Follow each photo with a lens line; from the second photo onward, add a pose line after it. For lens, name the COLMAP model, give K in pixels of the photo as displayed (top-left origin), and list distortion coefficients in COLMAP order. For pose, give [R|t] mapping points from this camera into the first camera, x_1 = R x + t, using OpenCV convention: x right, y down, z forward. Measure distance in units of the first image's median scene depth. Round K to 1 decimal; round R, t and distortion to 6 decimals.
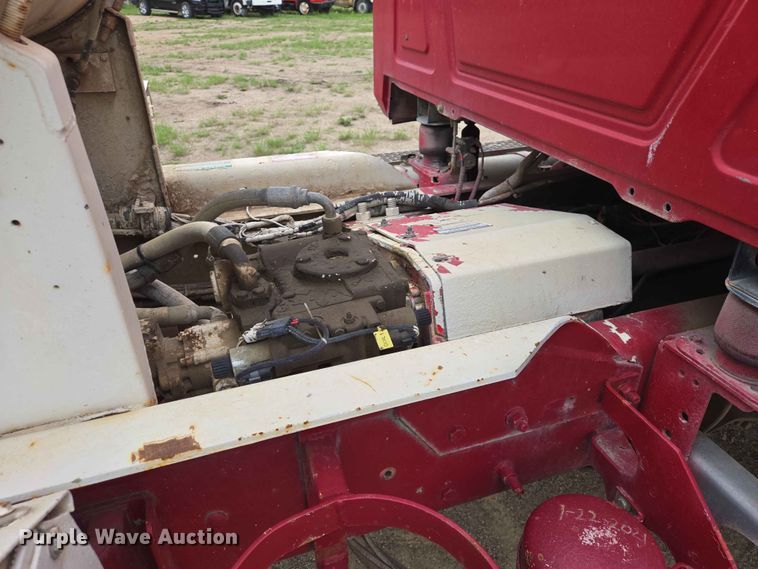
lens RADIAL K [[512.8, 0, 373.0], [0, 512.8, 282.4], [0, 0, 1]] dist [0.051355, -0.034481]
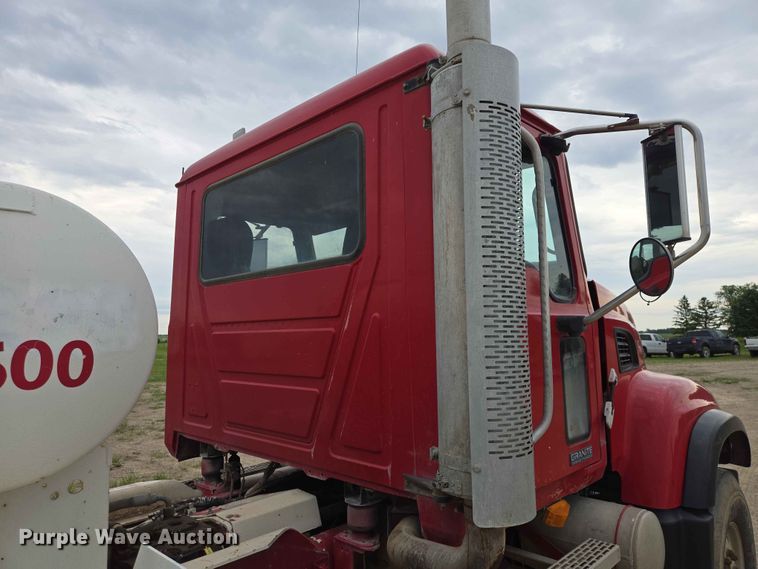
lens RADIAL K [[512.8, 0, 378.2], [0, 512.8, 284.1], [0, 0, 1]] dist [0.051355, -0.034481]
pose [[0.890245, 0.035936, 0.454062, -0.214194], [0.236601, 0.815351, -0.528415, 0.292455], [-0.389209, 0.577851, 0.717360, -0.857318]]
